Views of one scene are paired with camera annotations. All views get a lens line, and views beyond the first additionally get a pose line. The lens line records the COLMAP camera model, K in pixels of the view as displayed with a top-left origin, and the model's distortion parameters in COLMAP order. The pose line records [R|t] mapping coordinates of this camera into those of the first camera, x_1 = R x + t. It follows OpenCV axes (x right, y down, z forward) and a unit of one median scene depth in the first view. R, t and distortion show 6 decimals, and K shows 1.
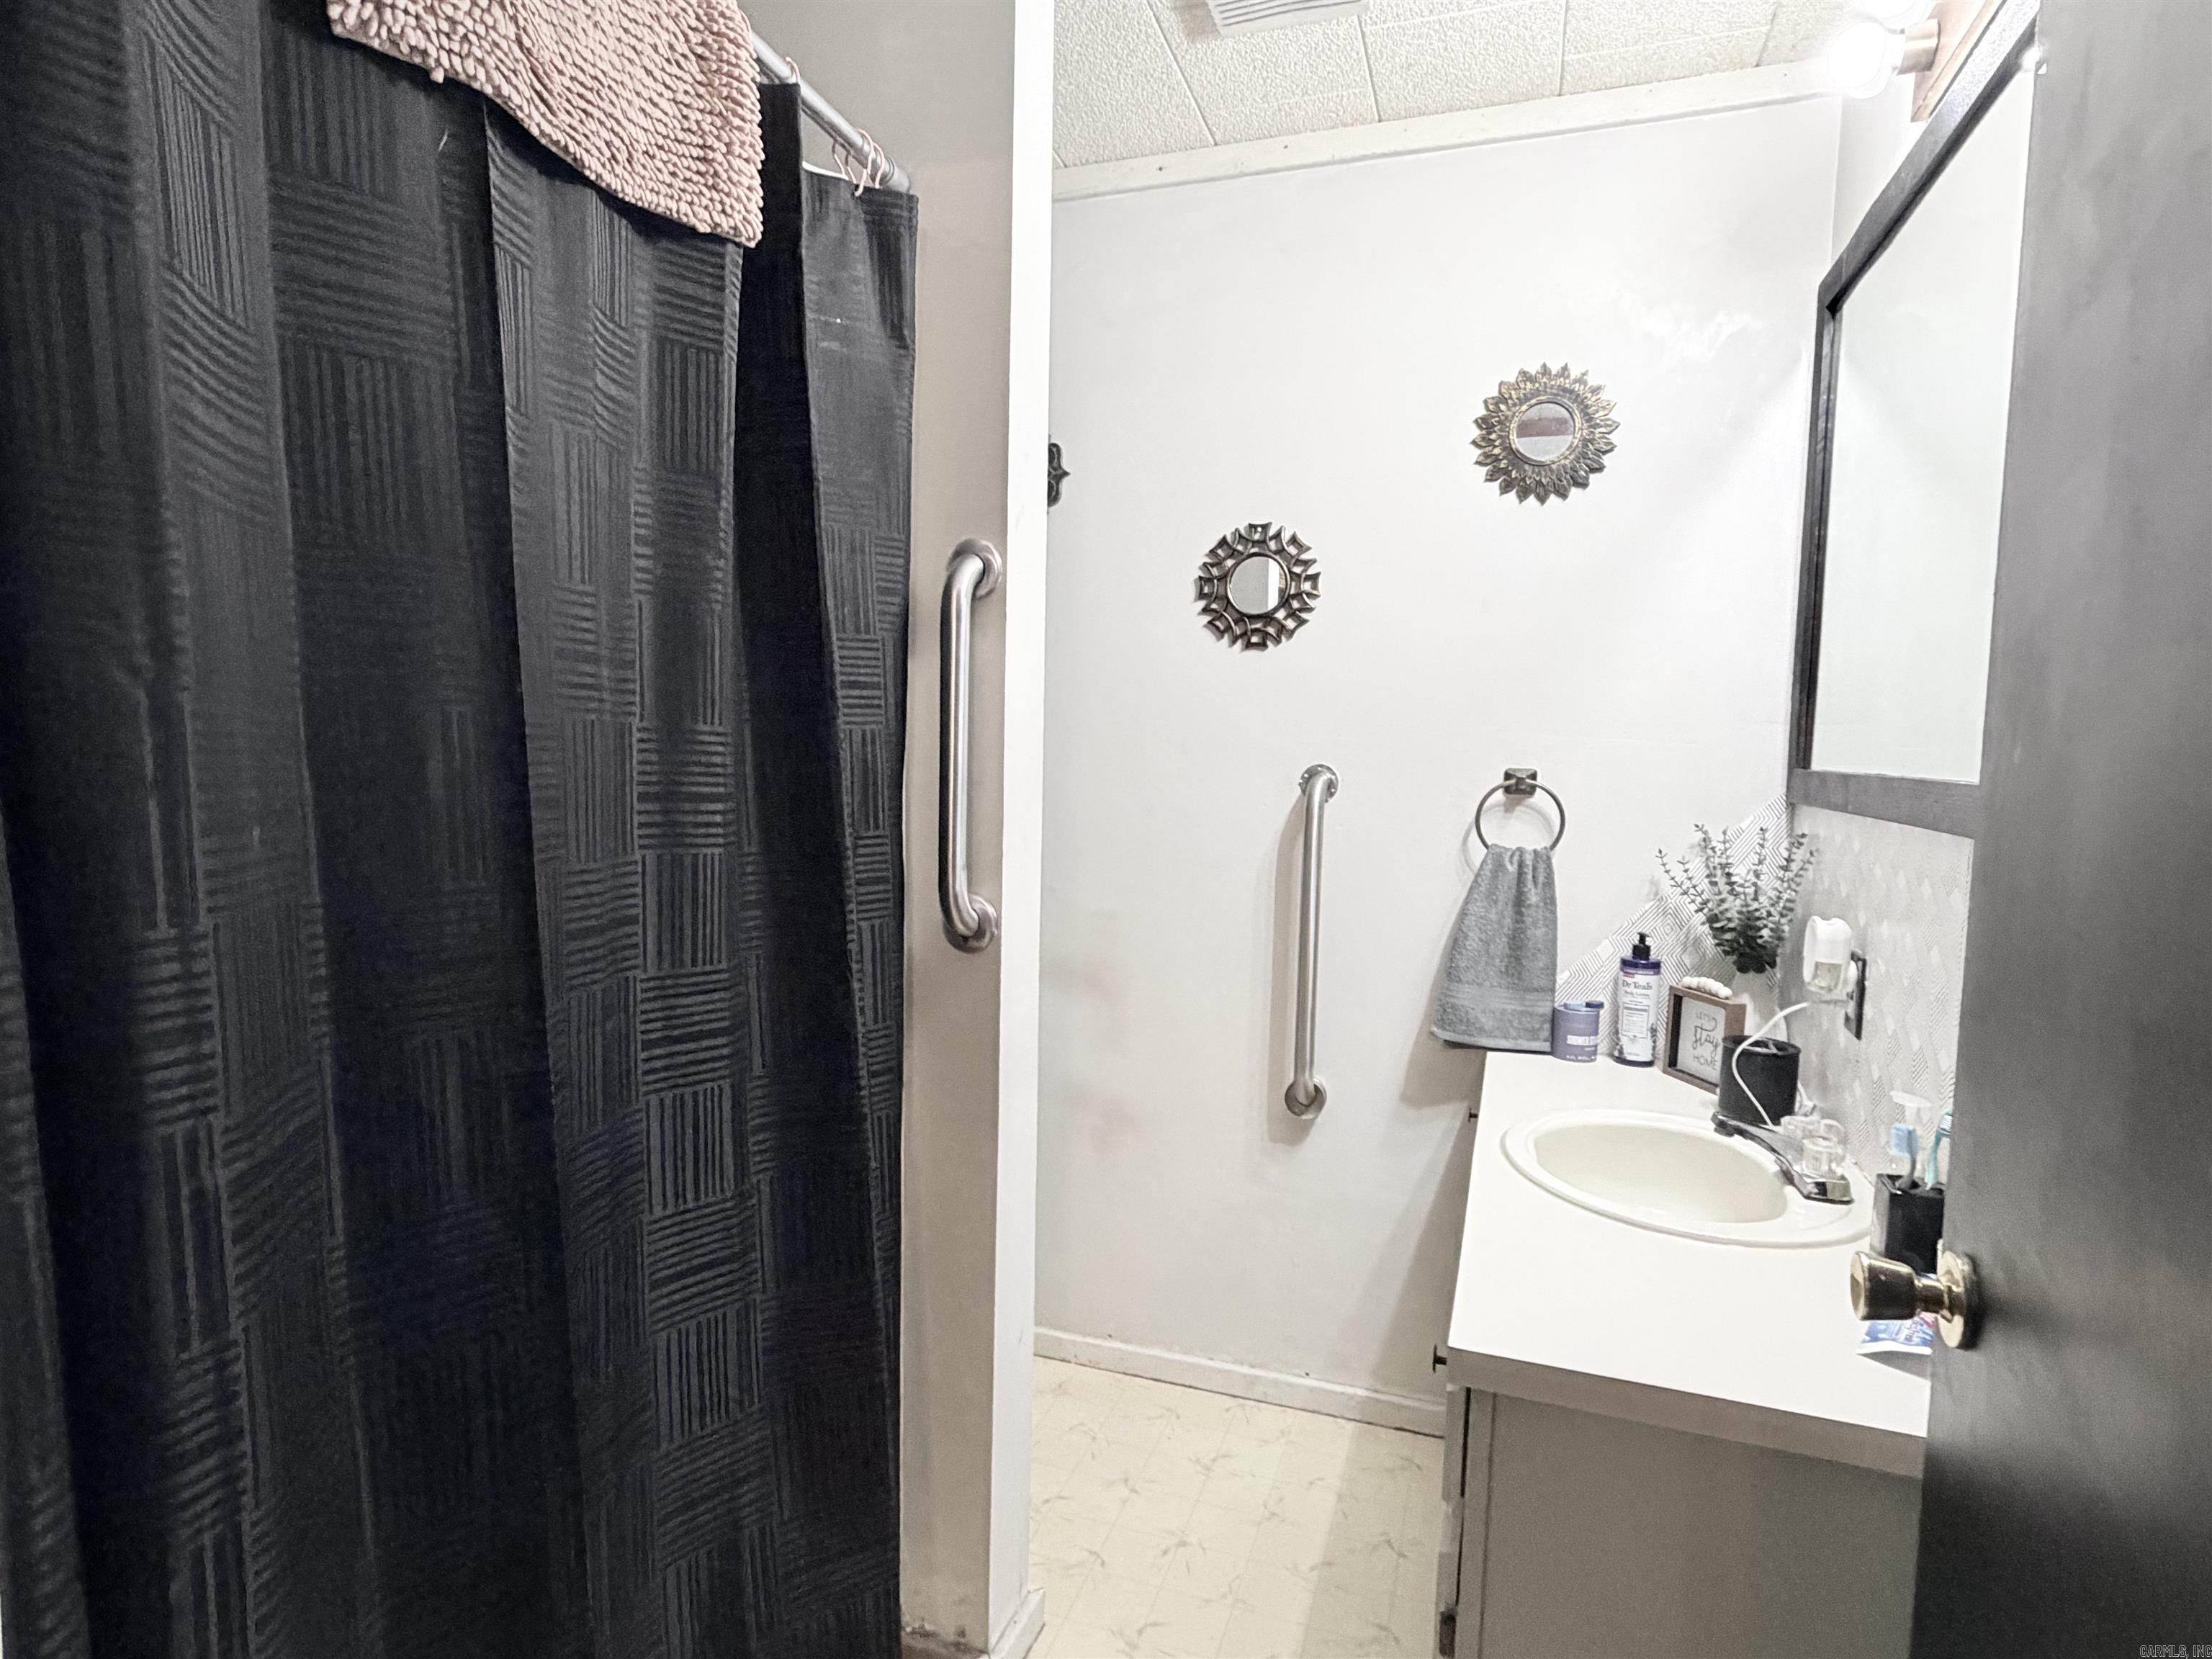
lens RADIAL K [[1187.7, 0, 1104.9], [0, 1187.7, 827.9], [0, 0, 1]] dist [0.003909, -0.000265]
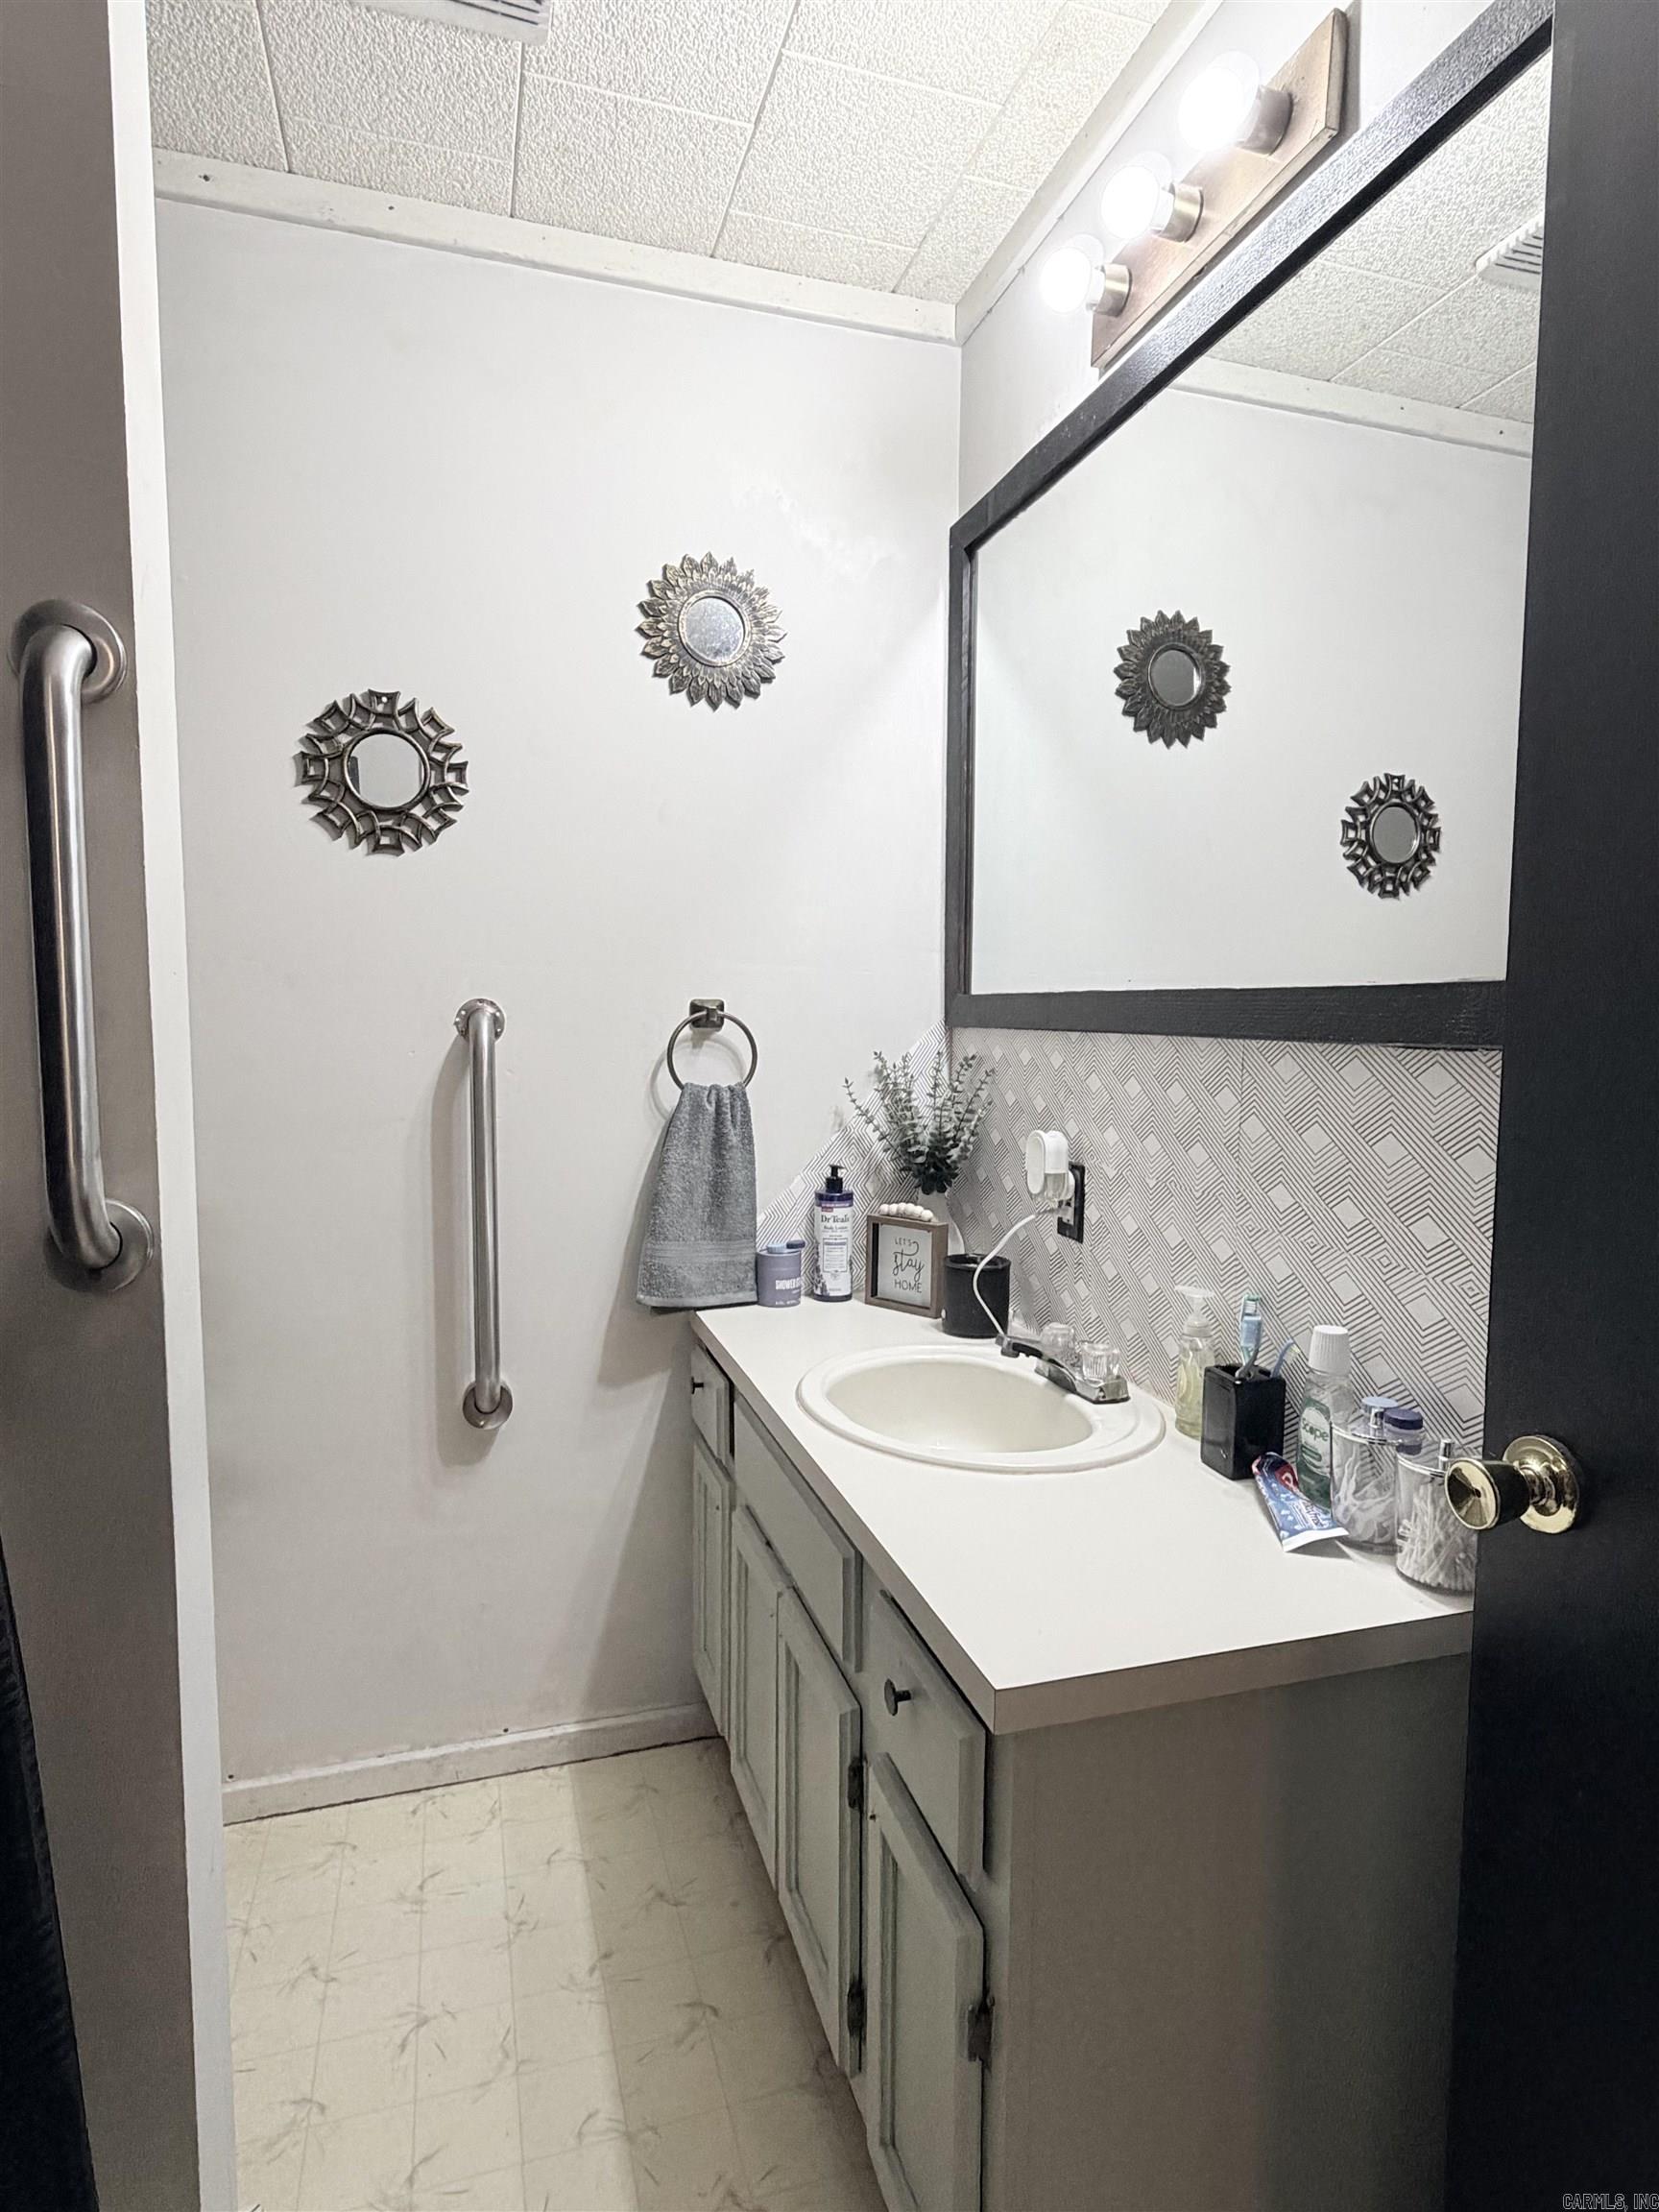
lens RADIAL K [[1187.7, 0, 827.2], [0, 1187.7, 1110.0], [0, 0, 1]] dist [0.003909, -0.000265]
pose [[0.807313, -0.065889, 0.586434, -0.119794], [0.054558, 0.997825, 0.037004, 0.006447], [-0.587596, 0.002121, 0.809152, 0.208044]]
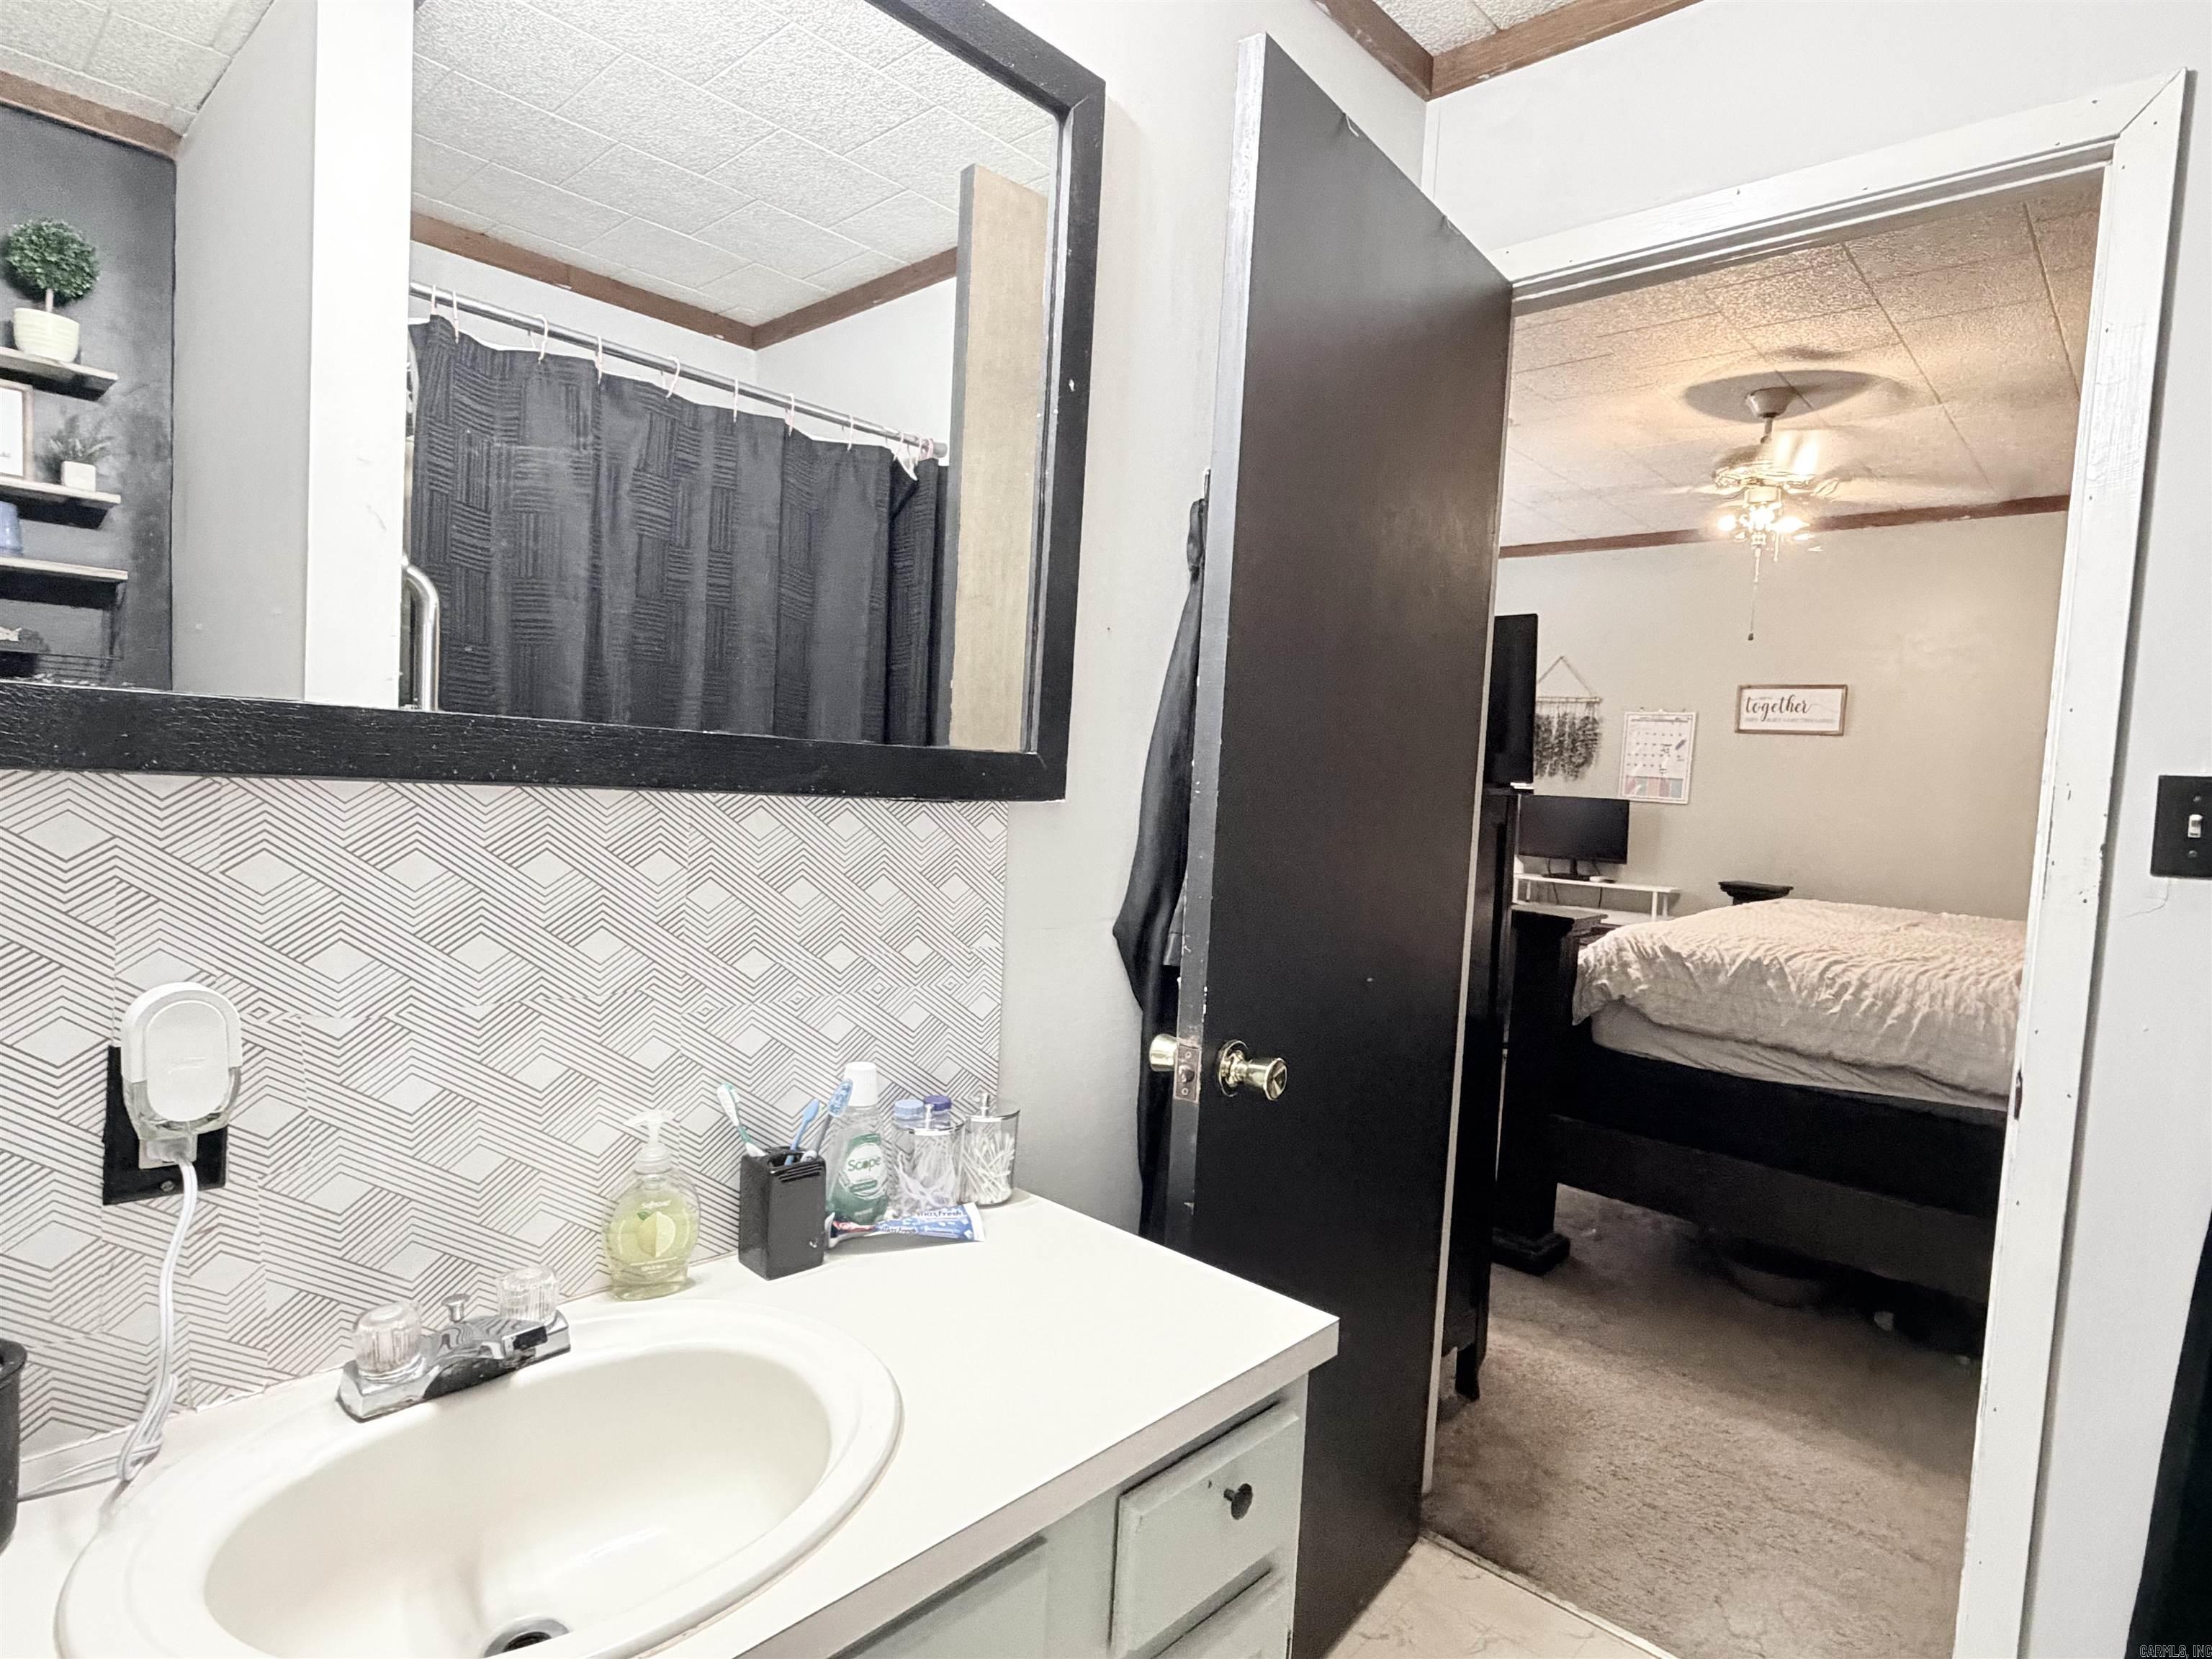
lens RADIAL K [[1187.7, 0, 1102.0], [0, 1187.7, 829.9], [0, 0, 1]] dist [0.003909, -0.000265]
pose [[-0.906043, -0.112526, 0.407950, 0.049472], [-0.061403, 0.988755, 0.136359, -0.061308], [-0.418707, 0.098498, -0.902764, 0.979109]]
